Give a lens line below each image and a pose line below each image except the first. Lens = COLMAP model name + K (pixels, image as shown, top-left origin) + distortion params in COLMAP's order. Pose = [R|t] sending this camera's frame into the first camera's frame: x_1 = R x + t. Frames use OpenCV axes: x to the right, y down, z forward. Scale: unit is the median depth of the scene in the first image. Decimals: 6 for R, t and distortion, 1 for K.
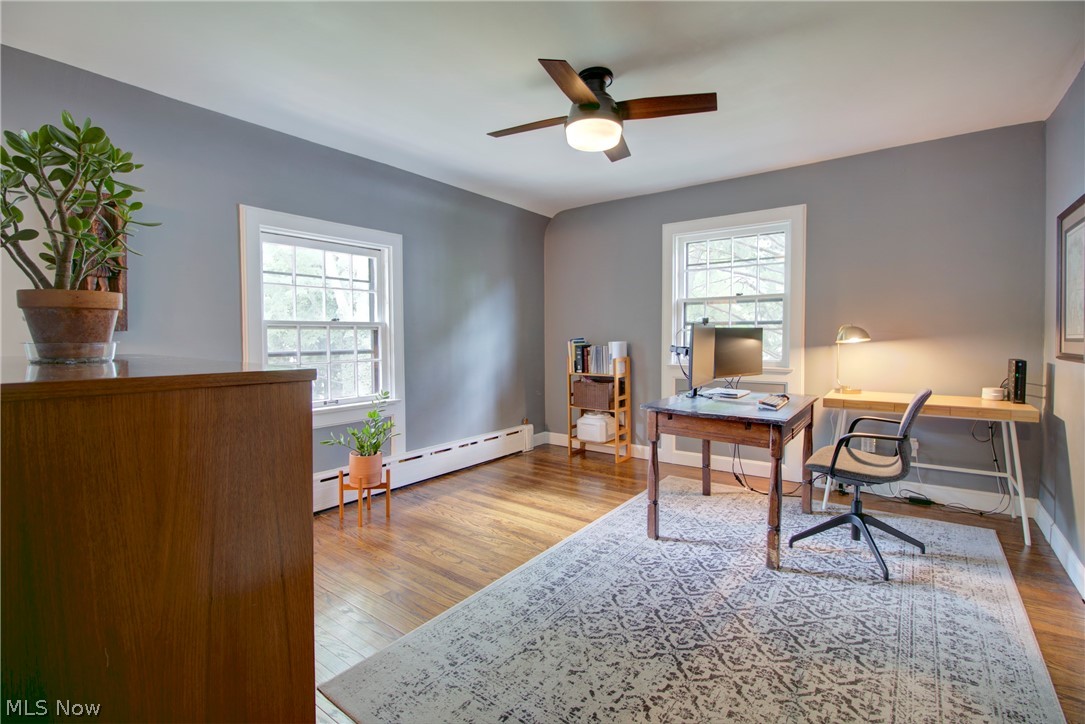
lens RADIAL K [[500.8, 0, 539.7], [0, 500.8, 352.3], [0, 0, 1]] dist [0.000632, -0.014988]
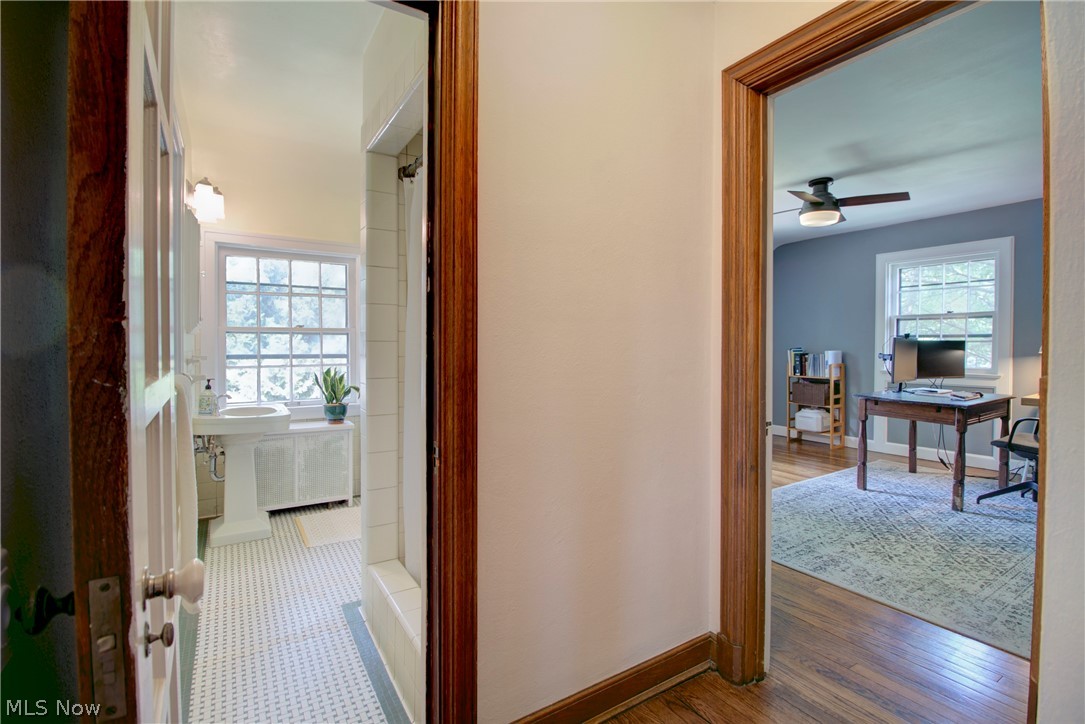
lens RADIAL K [[500.8, 0, 539.7], [0, 500.8, 352.3], [0, 0, 1]] dist [0.000632, -0.014988]
pose [[0.932434, 0.012618, -0.361121, -0.088404], [-0.019467, 0.999693, -0.015336, 0.018378], [0.360816, 0.021330, 0.932393, -0.490065]]
